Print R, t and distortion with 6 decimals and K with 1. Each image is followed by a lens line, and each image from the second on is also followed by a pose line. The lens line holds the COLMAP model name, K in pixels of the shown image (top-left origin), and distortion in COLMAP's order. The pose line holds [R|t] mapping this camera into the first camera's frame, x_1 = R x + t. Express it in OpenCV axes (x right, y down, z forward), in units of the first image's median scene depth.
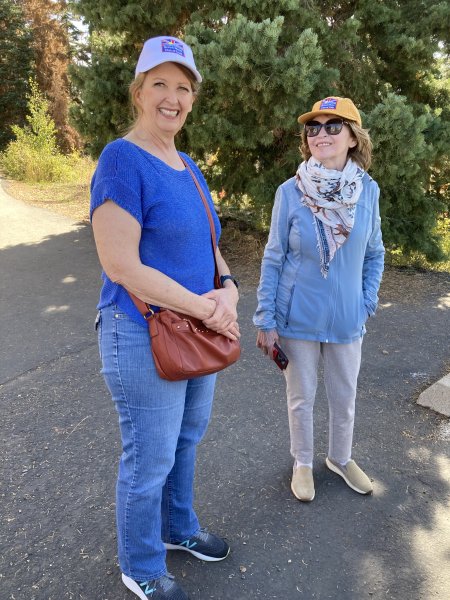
lens RADIAL K [[483.2, 0, 226.1], [0, 483.2, 300.4], [0, 0, 1]] dist [0.010750, -0.001875]
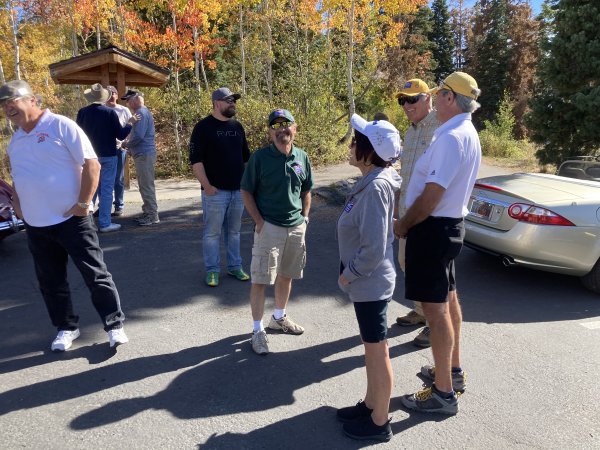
lens RADIAL K [[483.2, 0, 299.8], [0, 483.2, 226.3], [0, 0, 1]] dist [0.010750, -0.001875]
pose [[0.747259, 0.151059, -0.647137, 0.132458], [-0.227101, 0.973240, -0.035057, 0.125841], [0.624524, 0.173162, 0.761568, -0.392086]]
